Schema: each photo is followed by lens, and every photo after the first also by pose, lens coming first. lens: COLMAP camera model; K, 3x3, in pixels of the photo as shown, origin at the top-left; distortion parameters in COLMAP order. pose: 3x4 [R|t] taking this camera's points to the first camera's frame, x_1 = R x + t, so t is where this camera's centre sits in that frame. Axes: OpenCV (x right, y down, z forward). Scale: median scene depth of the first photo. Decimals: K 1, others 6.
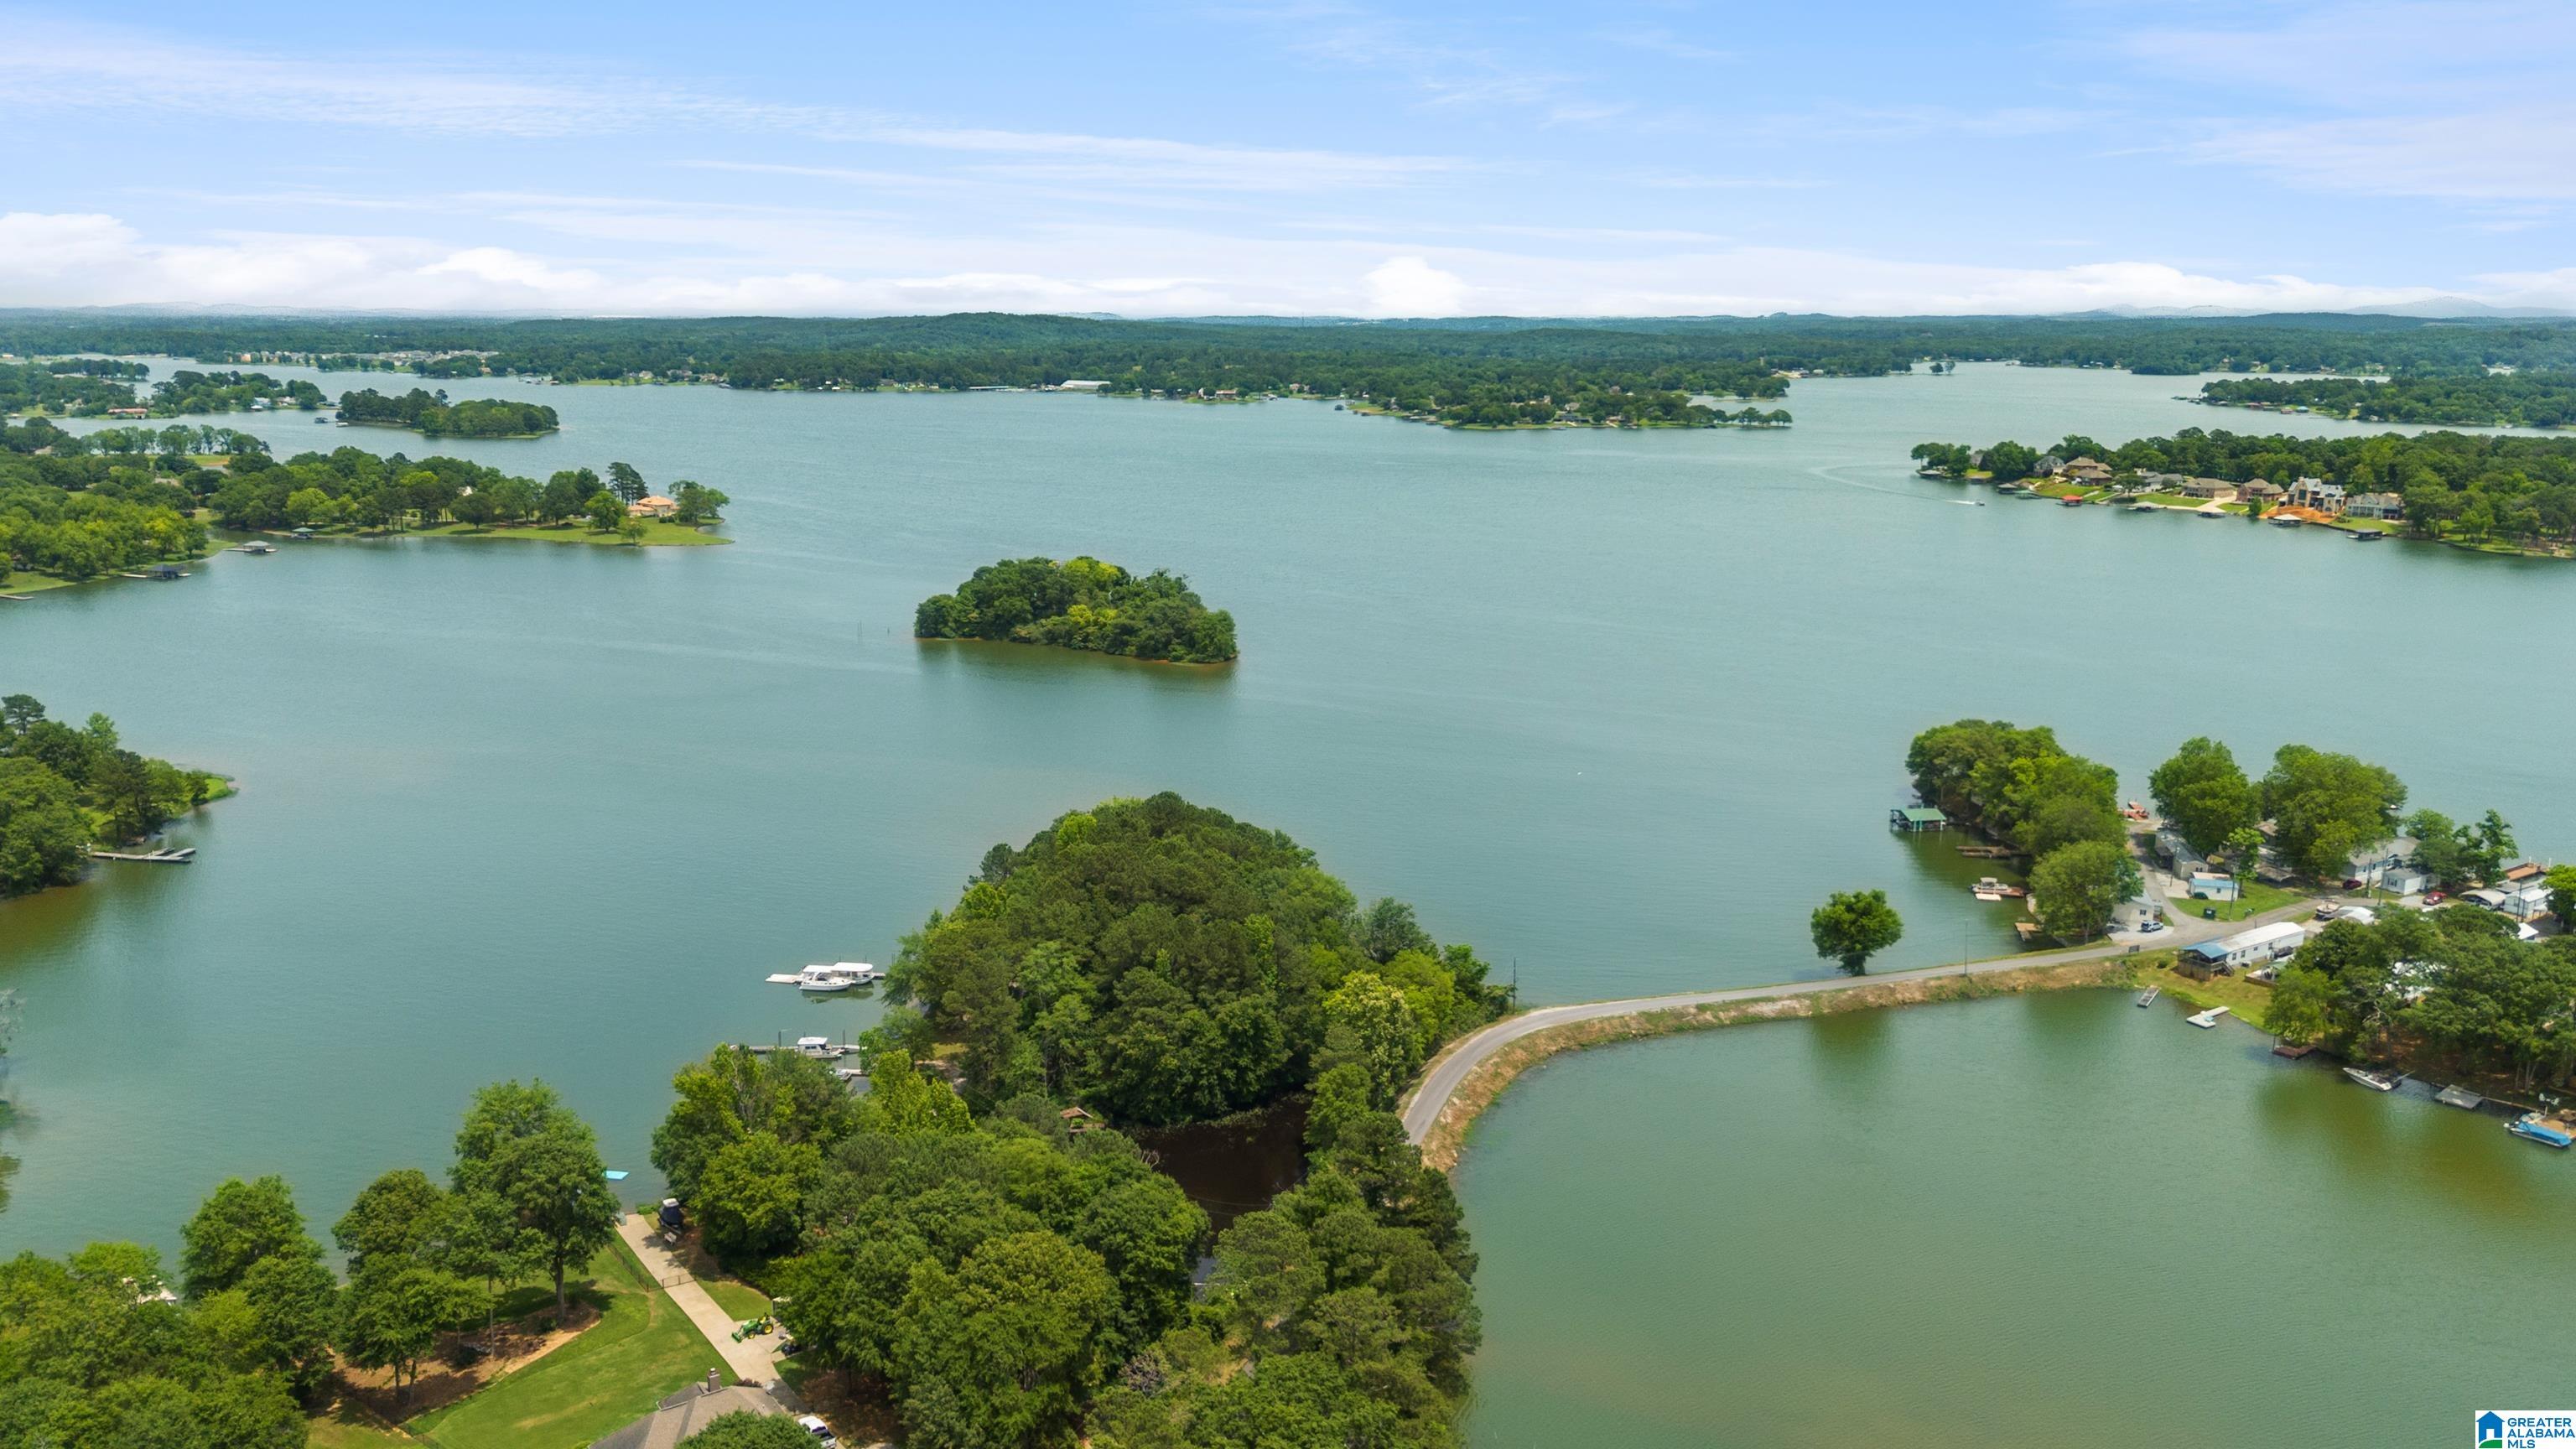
lens RADIAL K [[1846.5, 0, 1271.5], [0, 1846.5, 705.6], [0, 0, 1]] dist [0.020990, -0.030096]
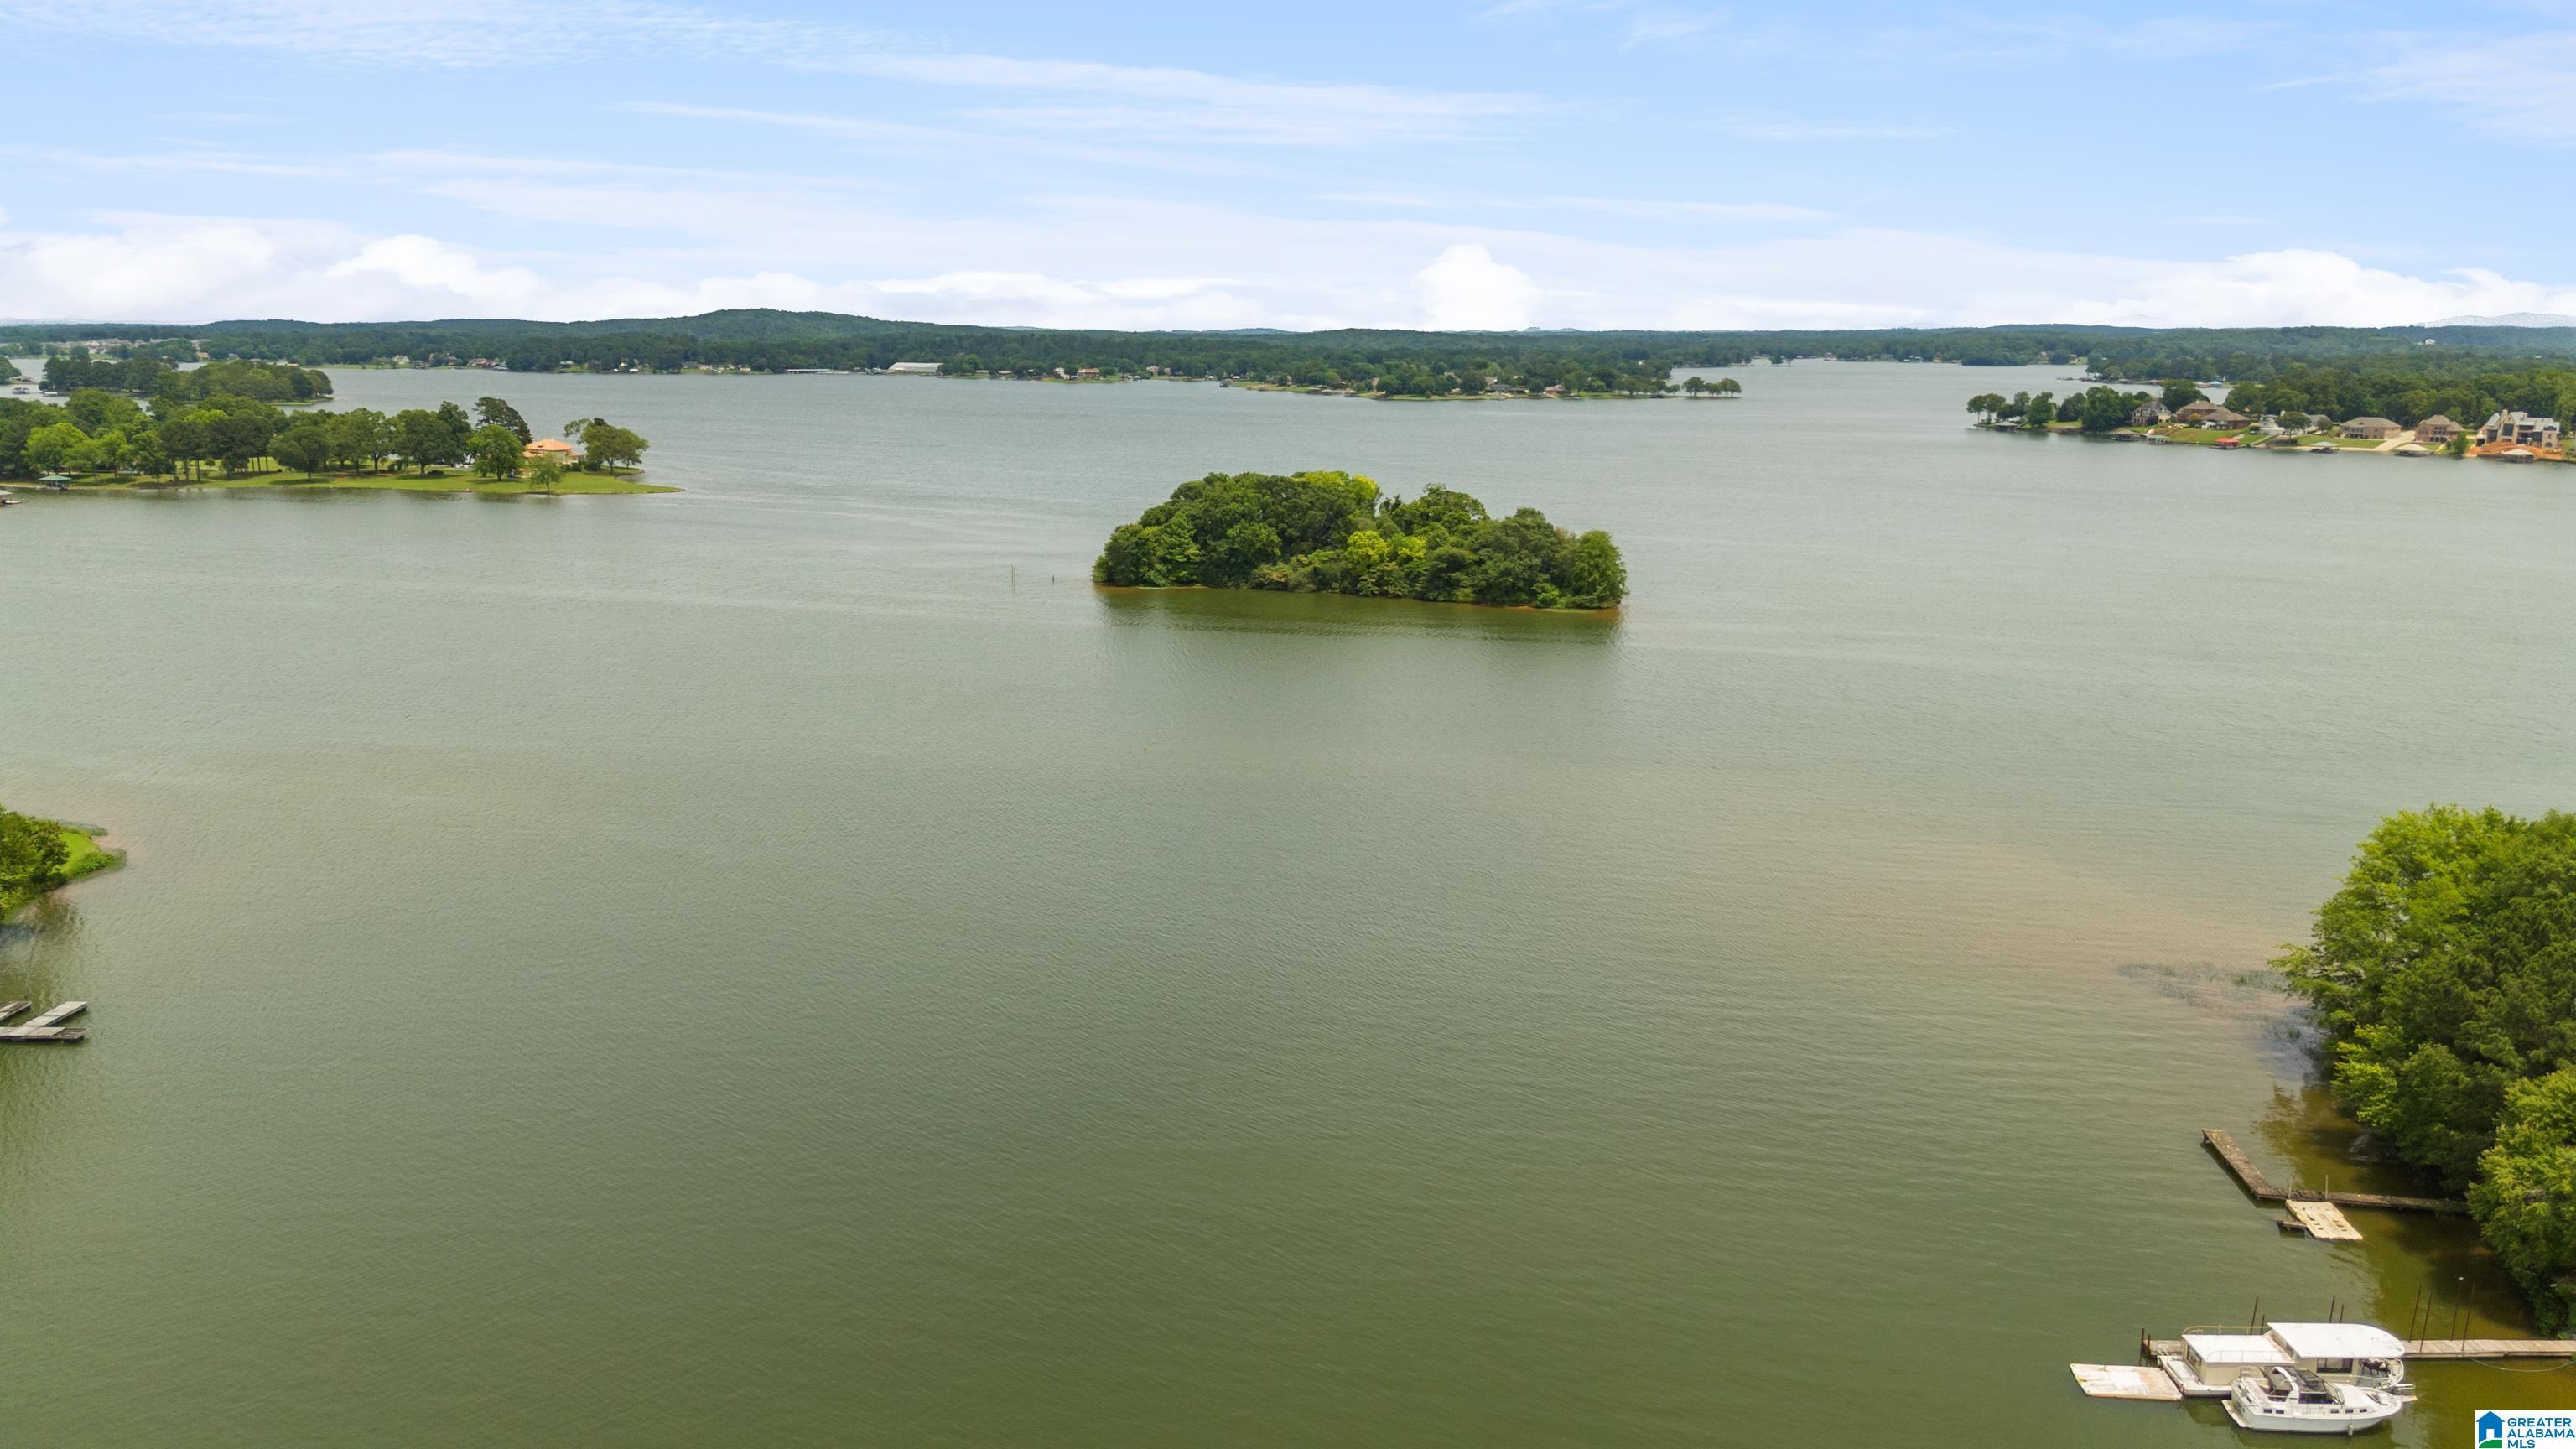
lens RADIAL K [[1846.5, 0, 1293.2], [0, 1846.5, 714.3], [0, 0, 1]] dist [0.020990, -0.030096]
pose [[0.989796, -0.024931, 0.140297, -0.400193], [0.025379, 0.999677, -0.001404, 0.022254], [-0.140216, 0.004951, 0.990108, 0.599285]]
